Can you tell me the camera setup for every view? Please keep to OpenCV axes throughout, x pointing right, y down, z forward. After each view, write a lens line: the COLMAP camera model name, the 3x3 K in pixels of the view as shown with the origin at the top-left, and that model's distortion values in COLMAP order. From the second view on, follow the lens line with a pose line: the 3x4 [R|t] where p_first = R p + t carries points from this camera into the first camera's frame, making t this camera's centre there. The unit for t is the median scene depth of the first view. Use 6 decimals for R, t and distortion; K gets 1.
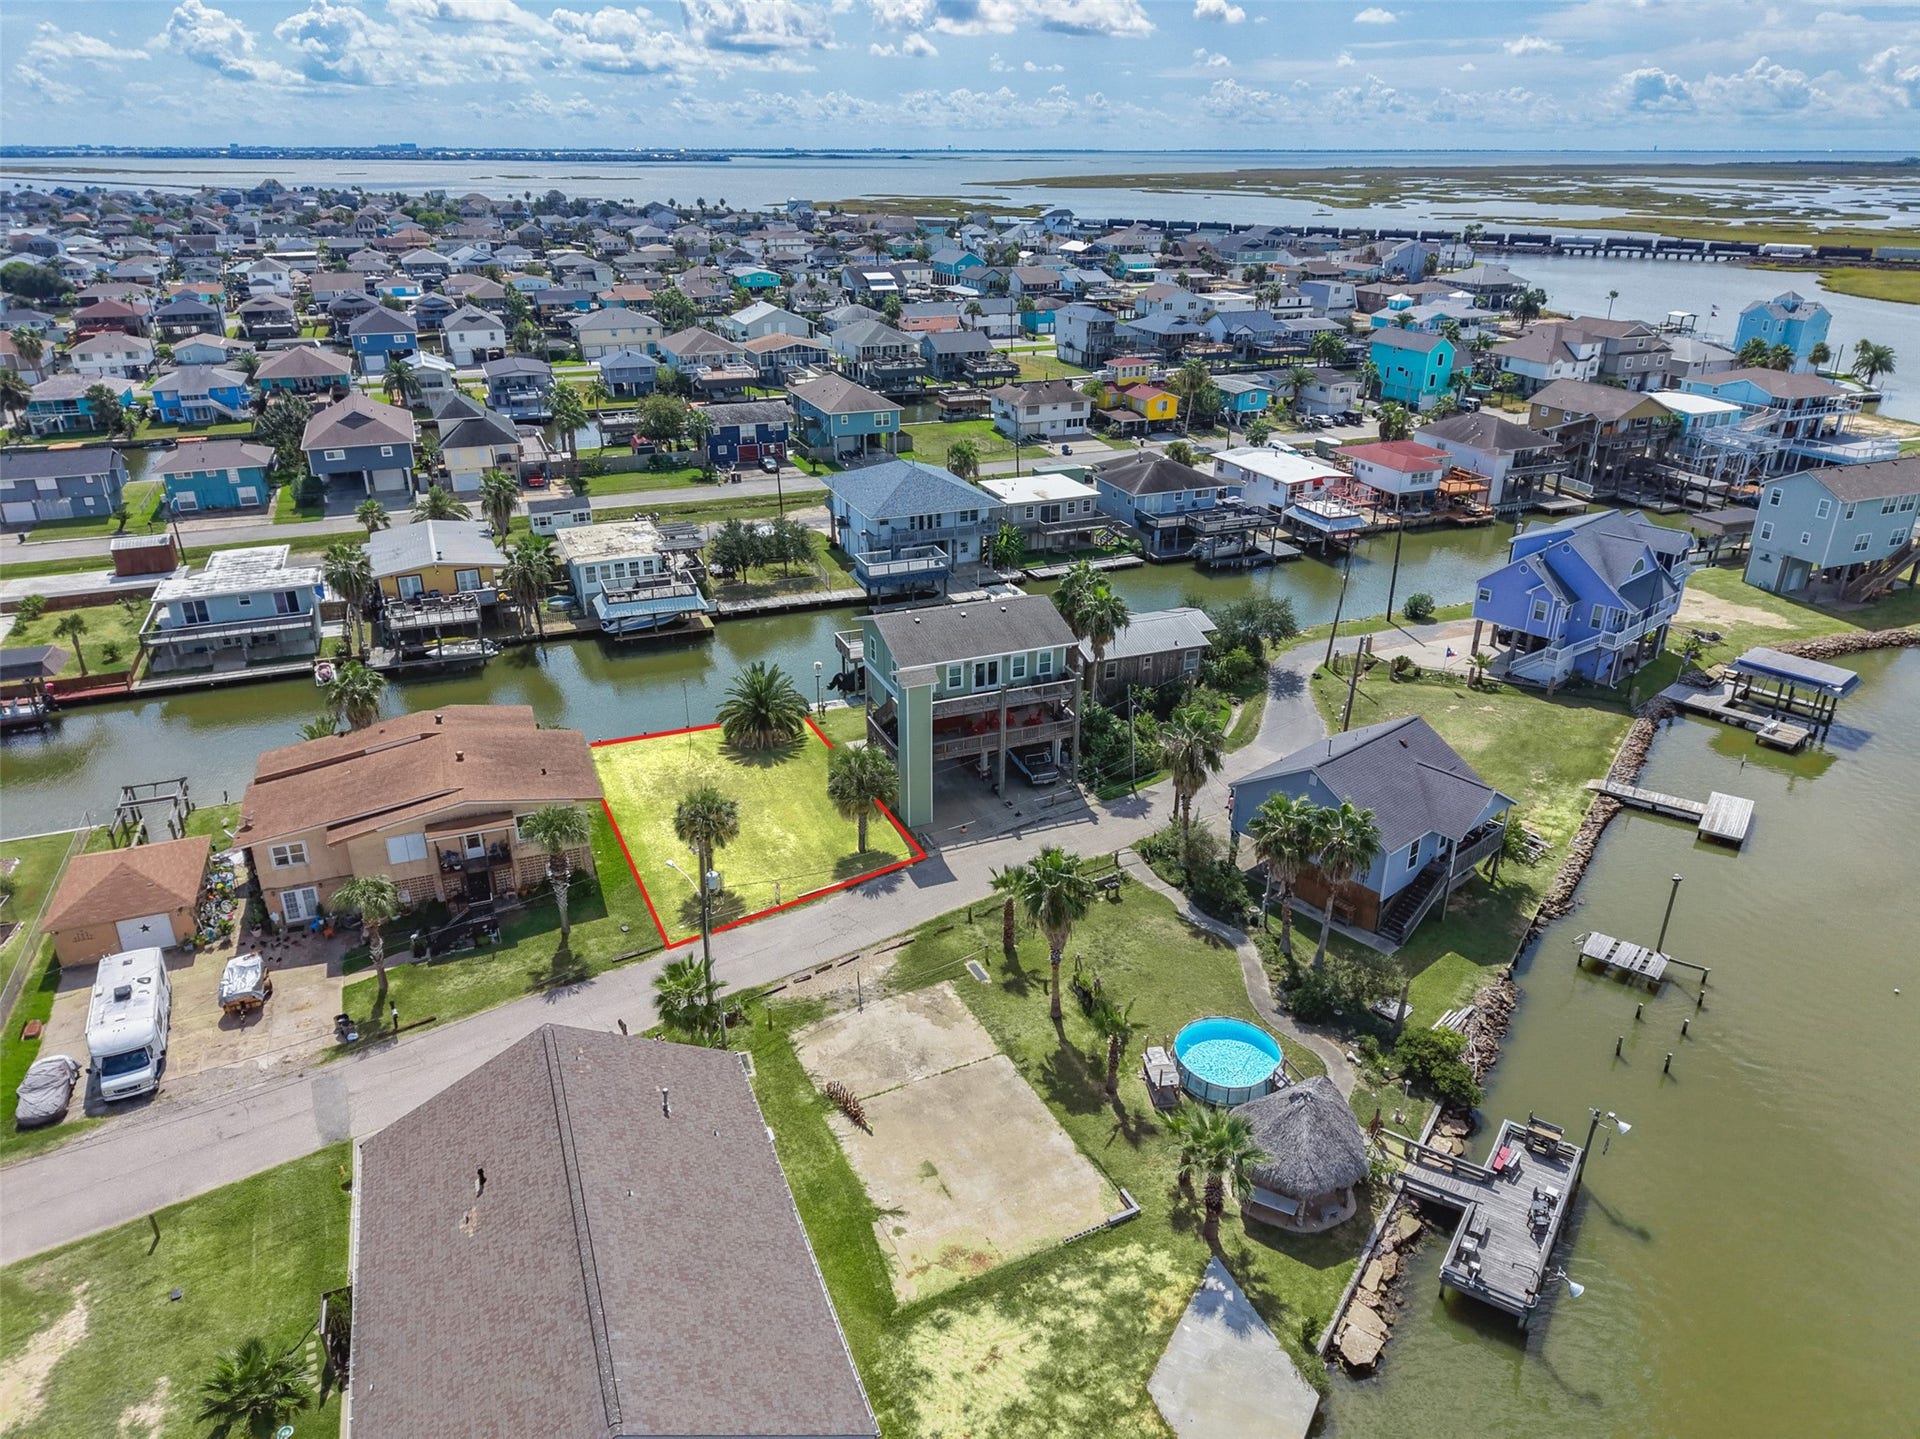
lens RADIAL K [[1282.5, 0, 963.9], [0, 1282.5, 718.9], [0, 0, 1]] dist [0.022063, -0.020405]
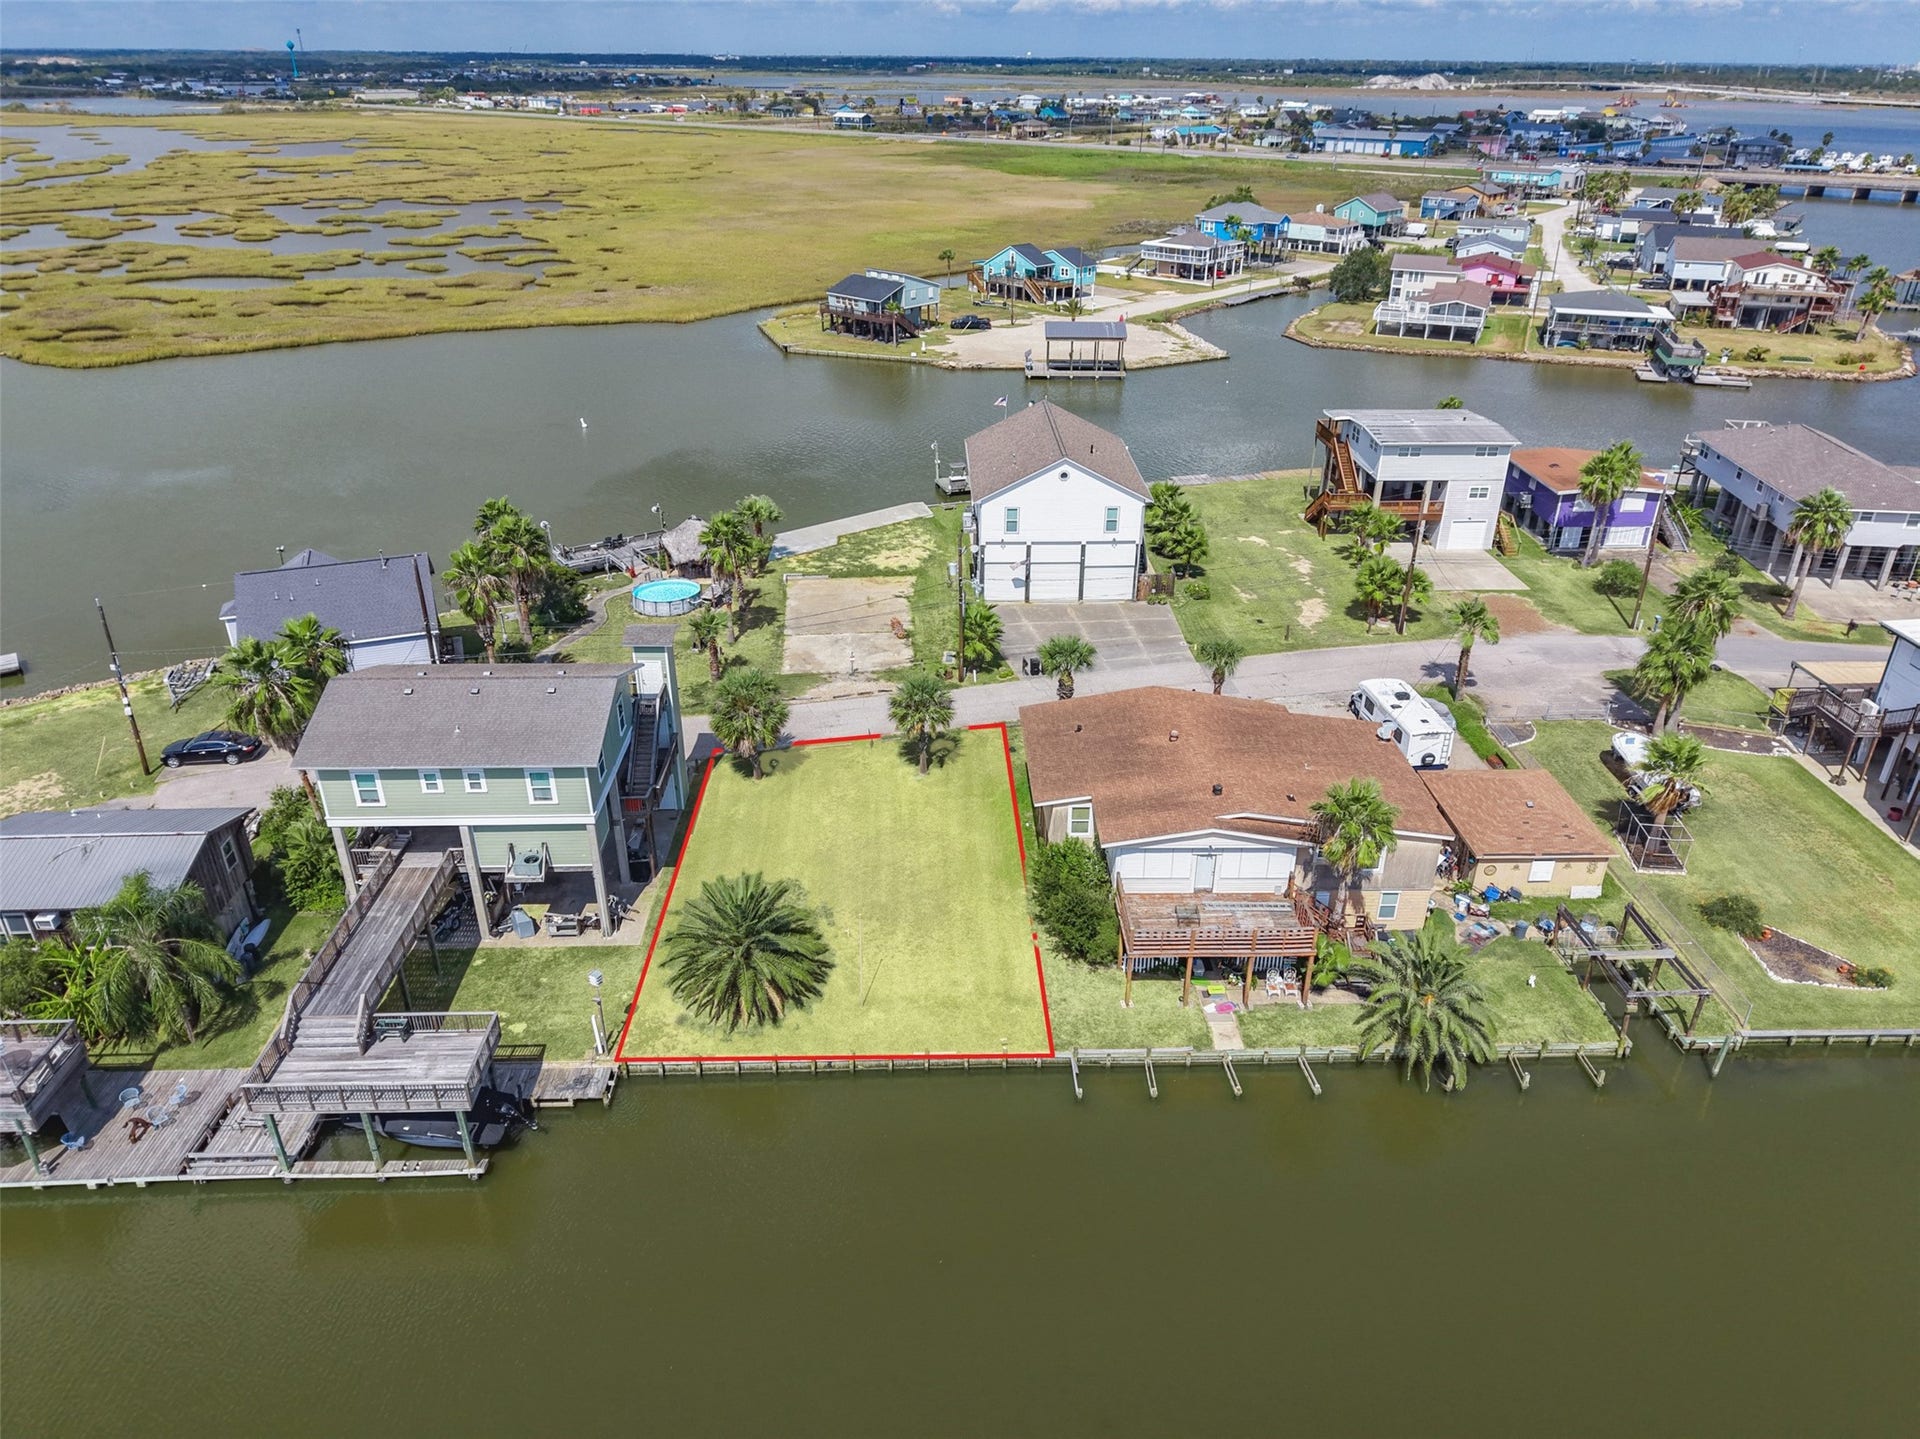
lens RADIAL K [[1282.5, 0, 963.9], [0, 1282.5, 718.9], [0, 0, 1]] dist [0.022063, -0.020405]
pose [[-0.938218, -0.164036, 0.304696, -0.281543], [0.134098, 0.639363, 0.757122, -0.344587], [-0.319006, 0.751204, -0.577864, 0.828732]]
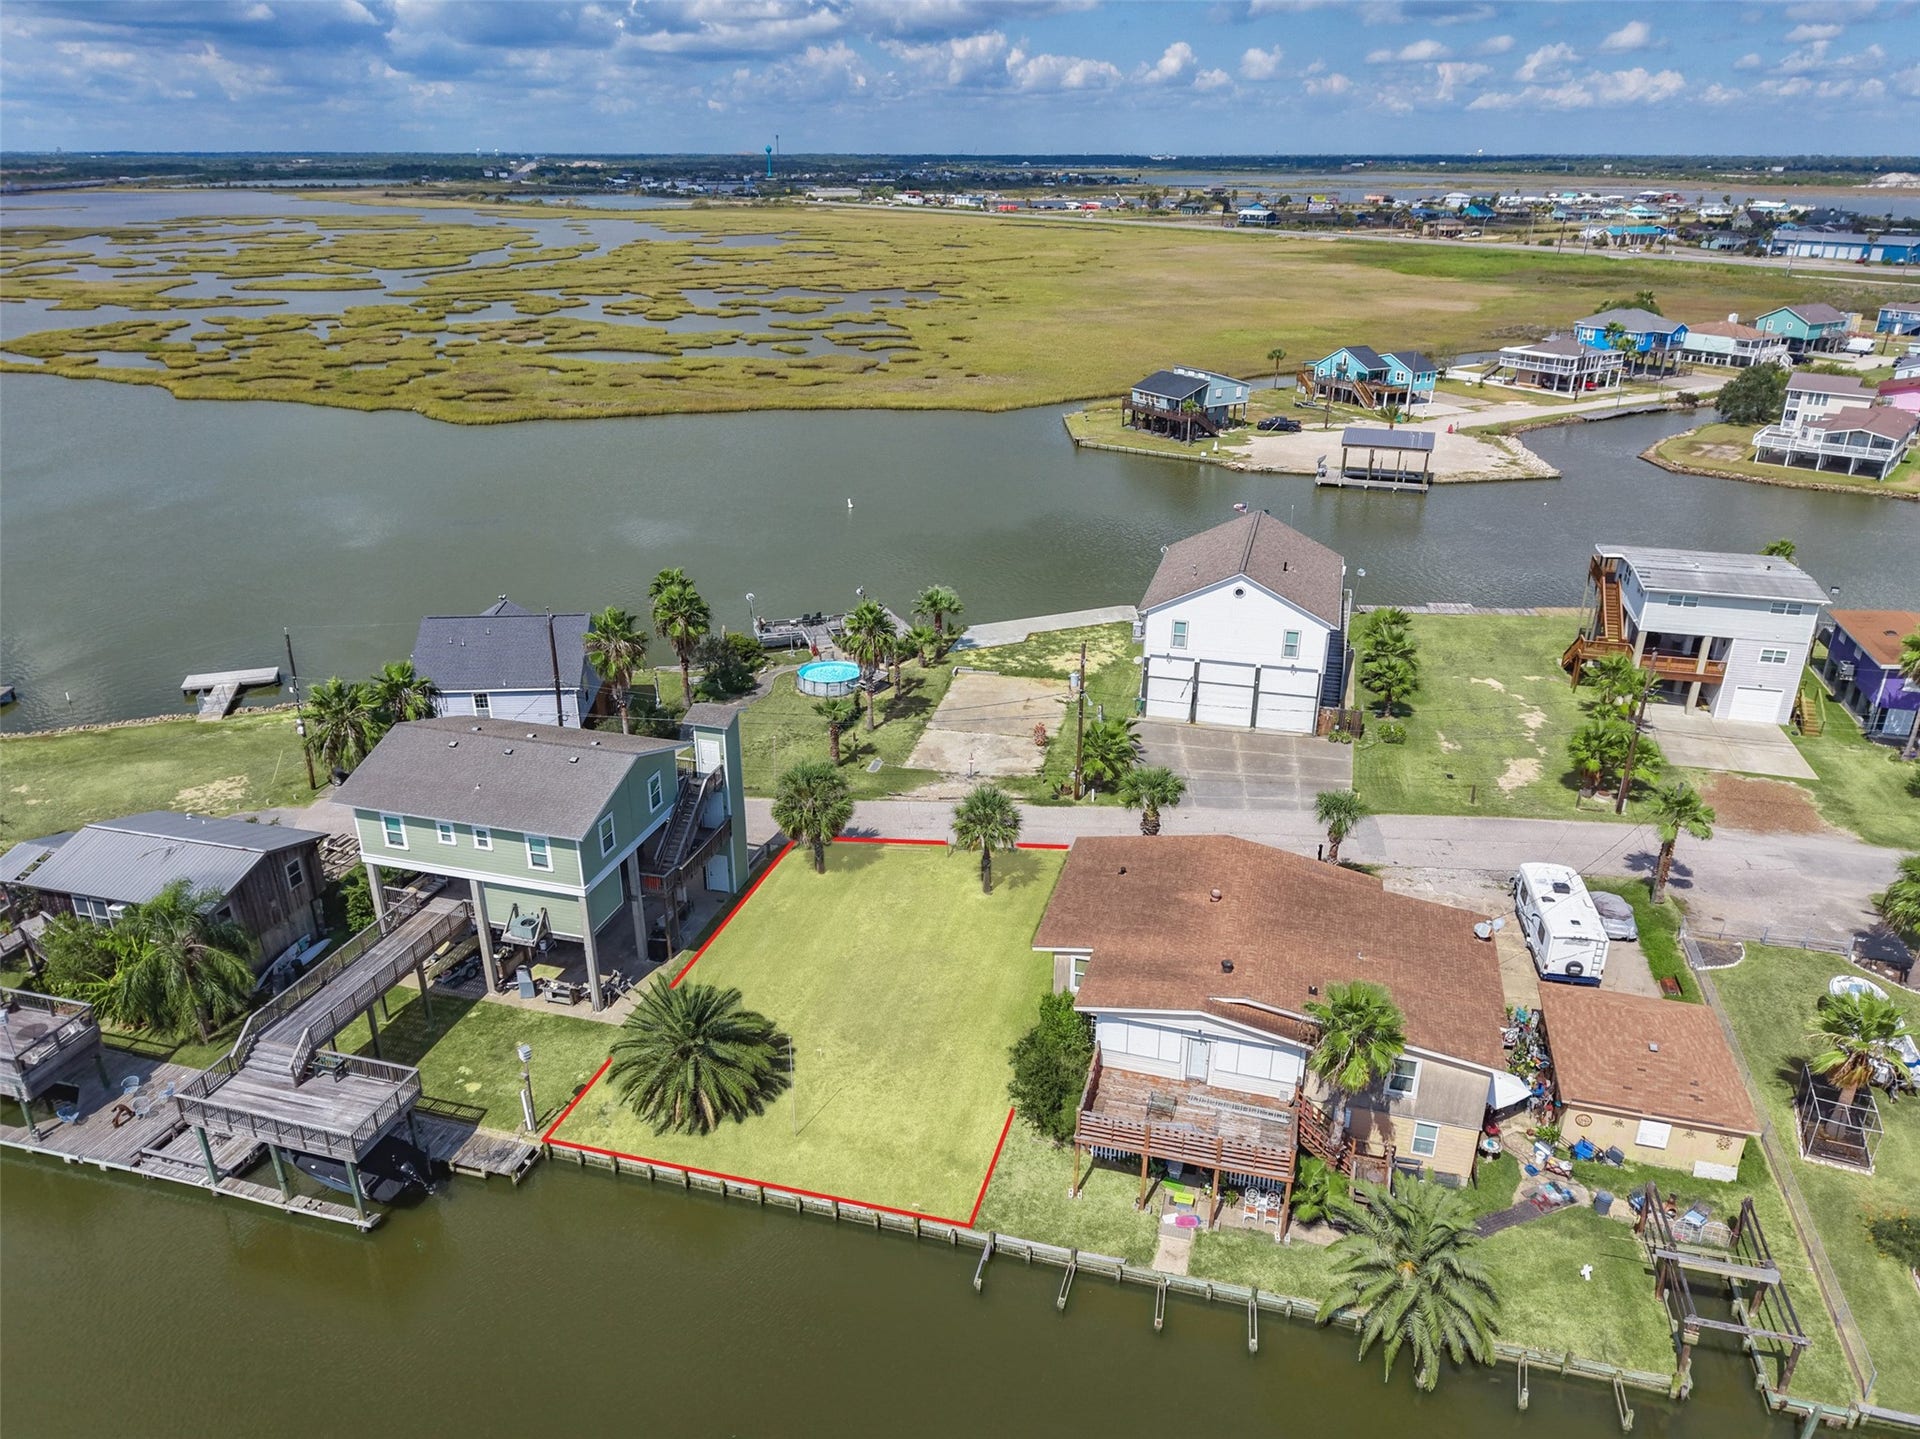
lens RADIAL K [[1303.7, 0, 960.0], [0, 1303.7, 719.5], [0, 0, 1]] dist [0.010364, -0.007399]
pose [[-0.791461, -0.243972, 0.560416, -0.366154], [0.246611, 0.711475, 0.658017, -0.314559], [-0.559260, 0.659000, -0.502939, 0.760498]]
